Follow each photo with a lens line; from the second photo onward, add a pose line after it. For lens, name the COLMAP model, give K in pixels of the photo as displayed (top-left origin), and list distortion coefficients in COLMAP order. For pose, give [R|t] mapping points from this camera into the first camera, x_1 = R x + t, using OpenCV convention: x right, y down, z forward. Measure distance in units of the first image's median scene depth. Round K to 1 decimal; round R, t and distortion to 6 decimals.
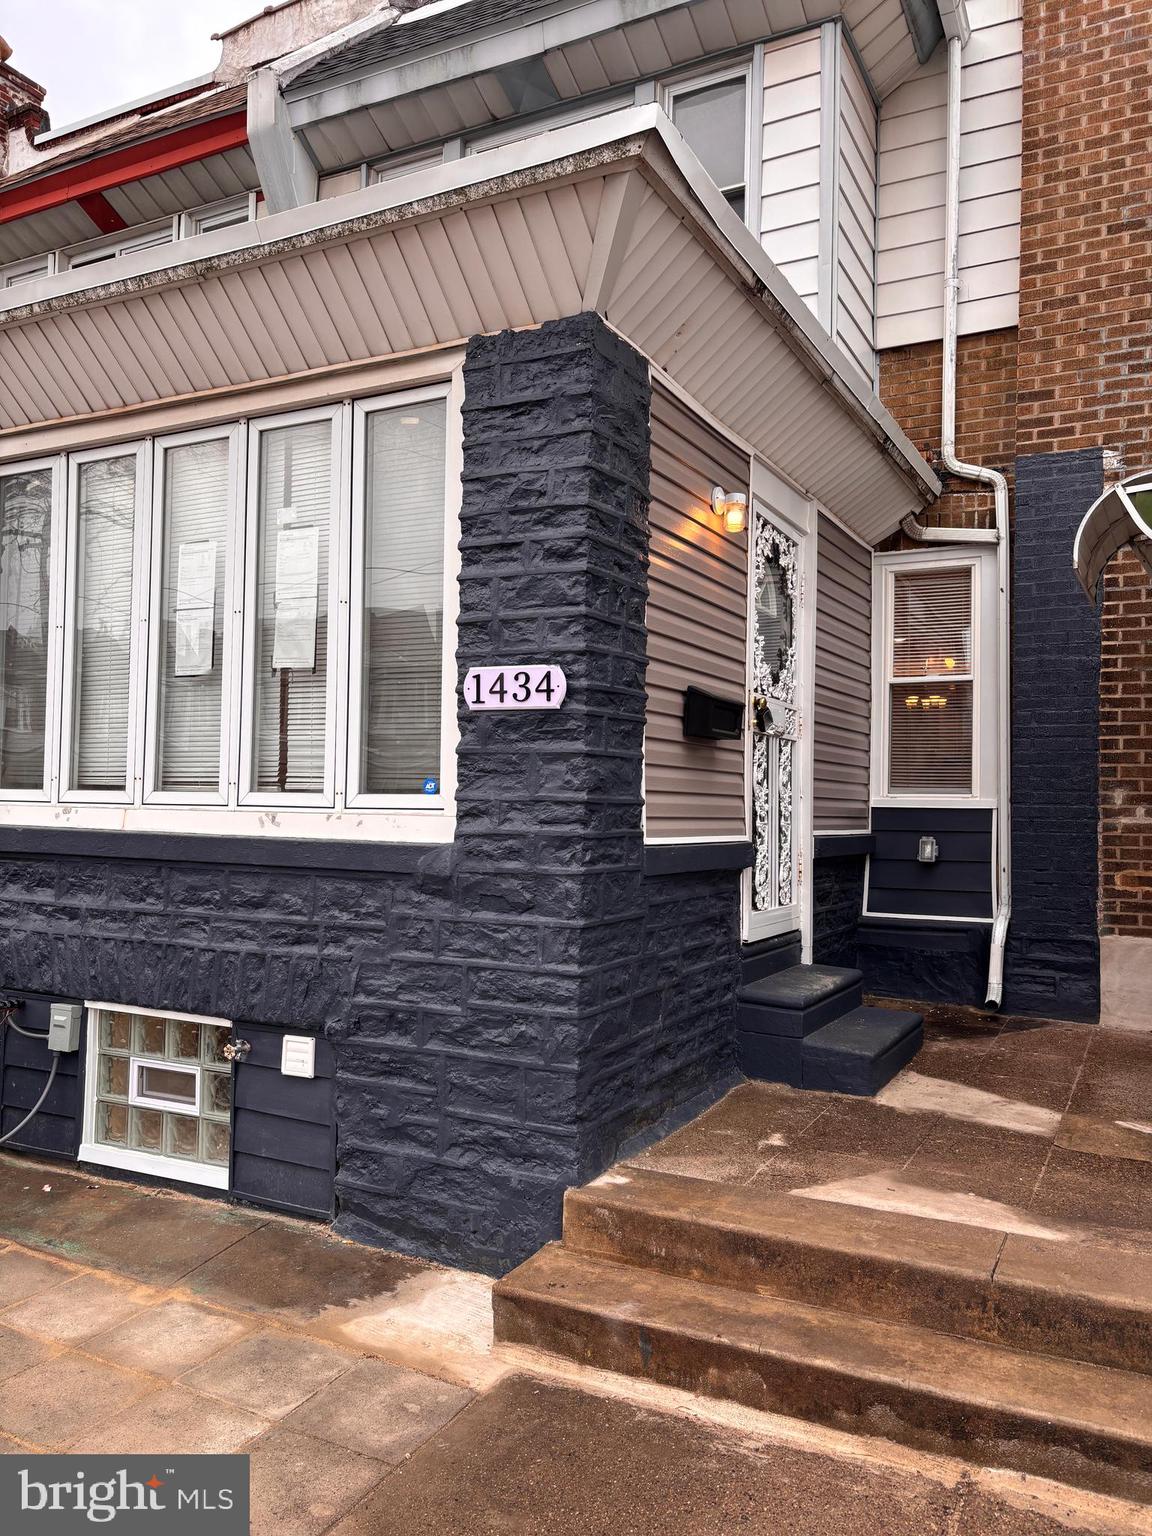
lens RADIAL K [[1151.8, 0, 568.6], [0, 1151.8, 768.0], [0, 0, 1]] dist [0.052824, -0.061593]
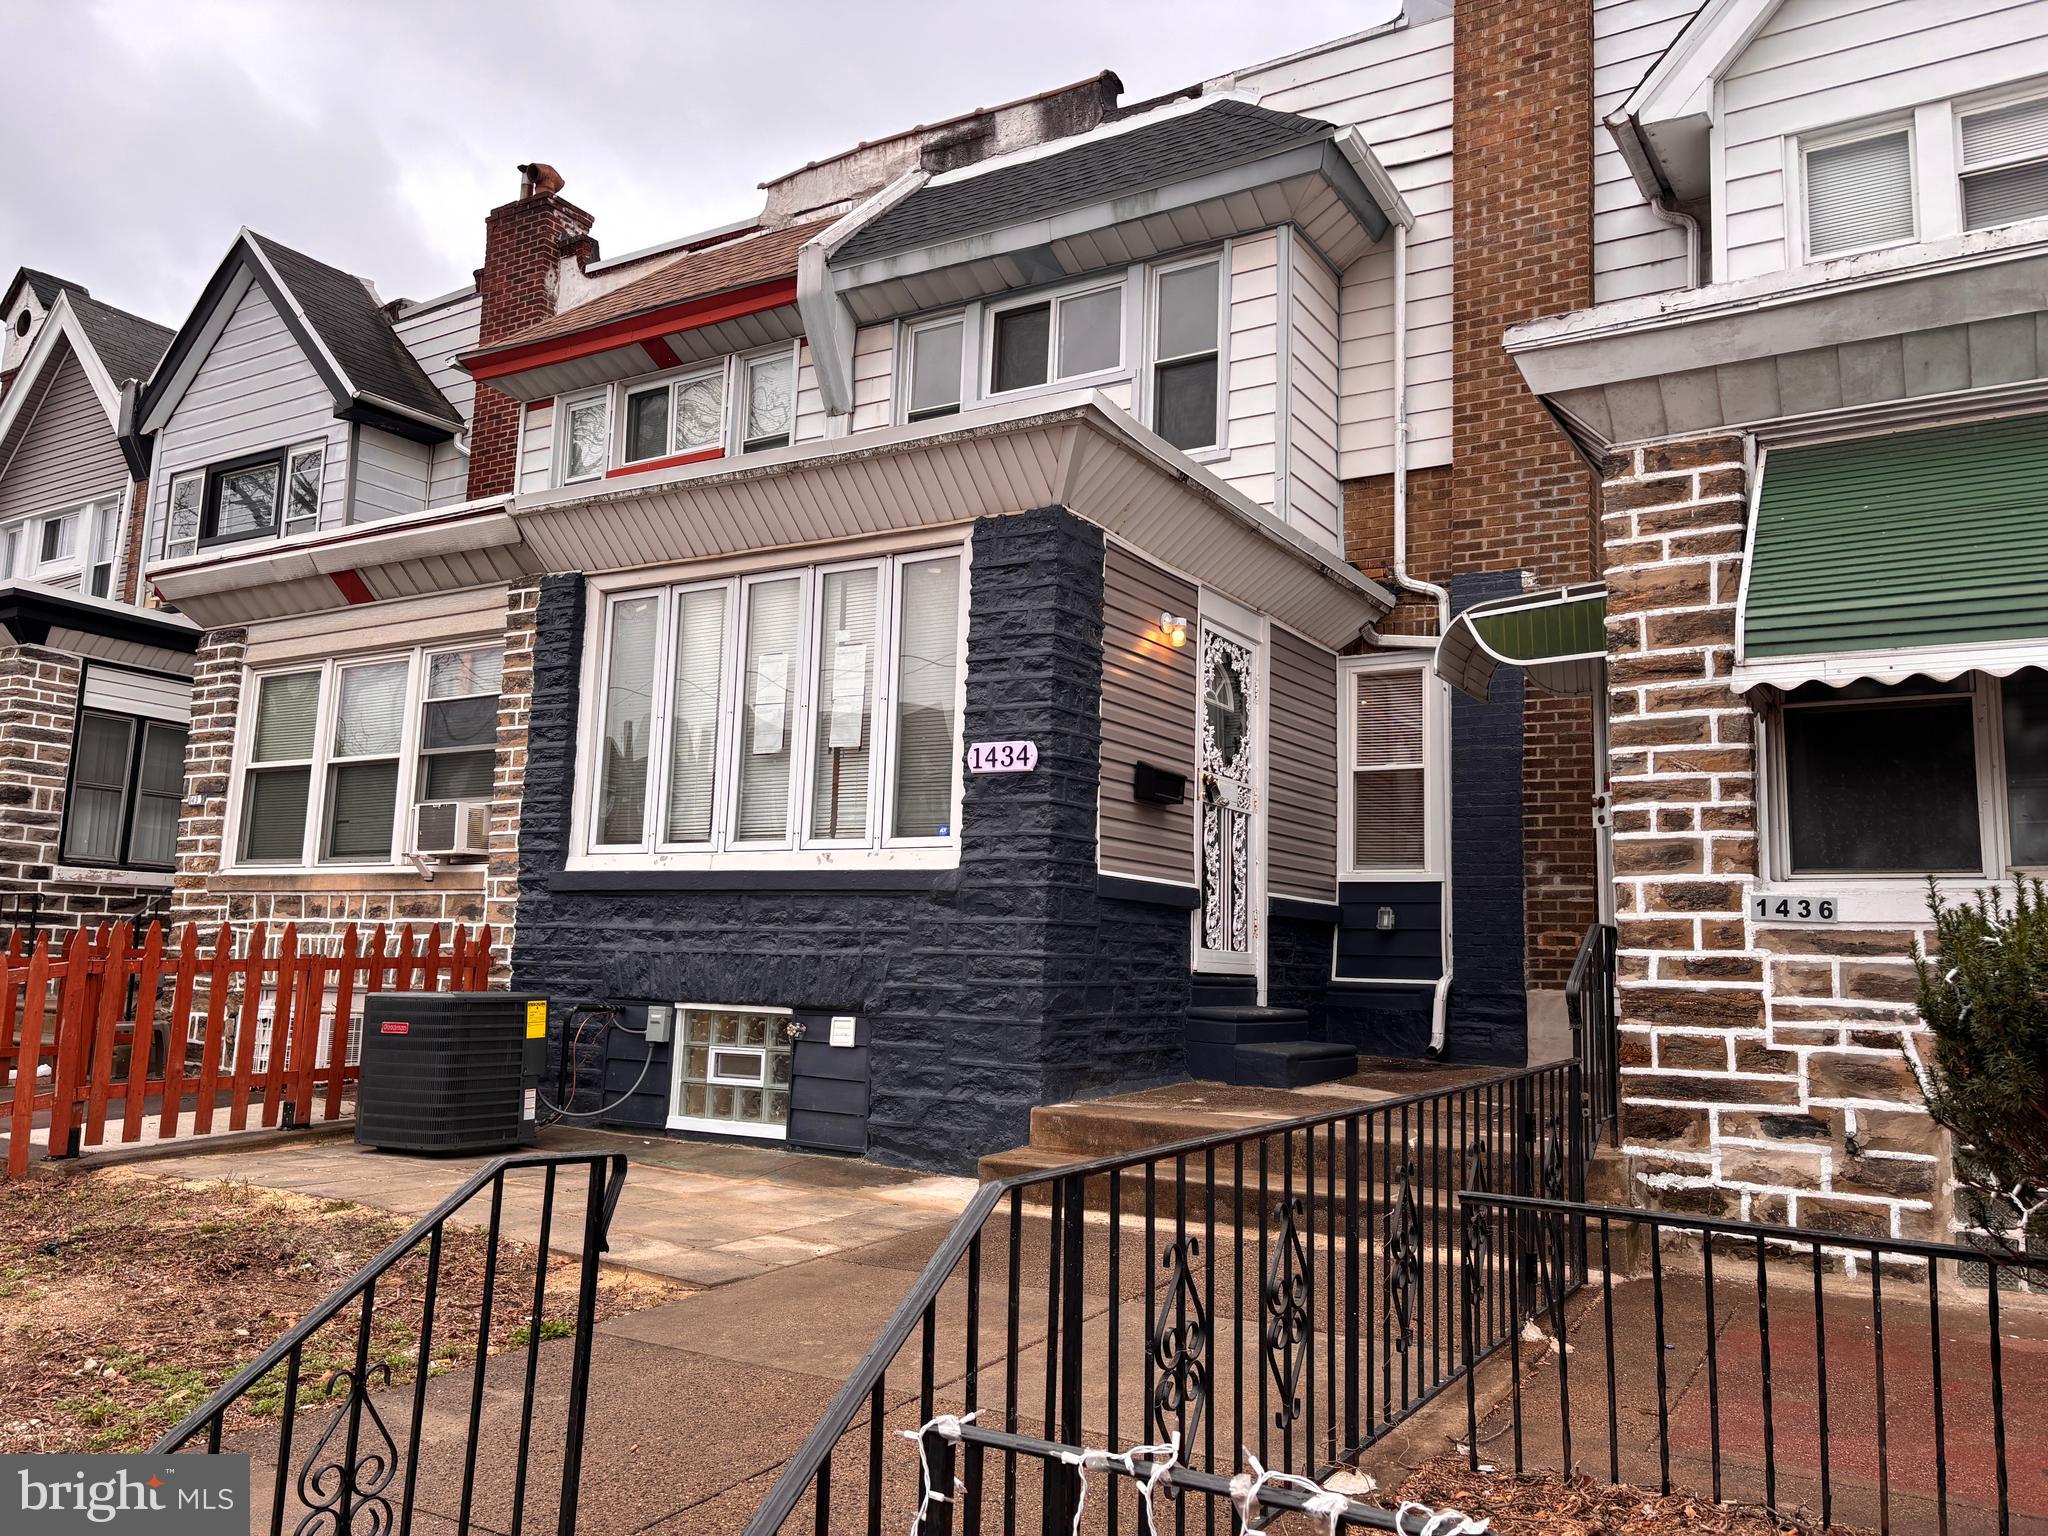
lens RADIAL K [[1535.7, 0, 1042.6], [0, 1535.7, 705.5], [0, 0, 1]] dist [0.052824, -0.061593]
pose [[0.998383, 0.001993, -0.056815, 0.089639], [-0.009709, 0.990681, -0.135859, 0.101482], [0.056015, 0.136191, 0.989098, -0.726208]]
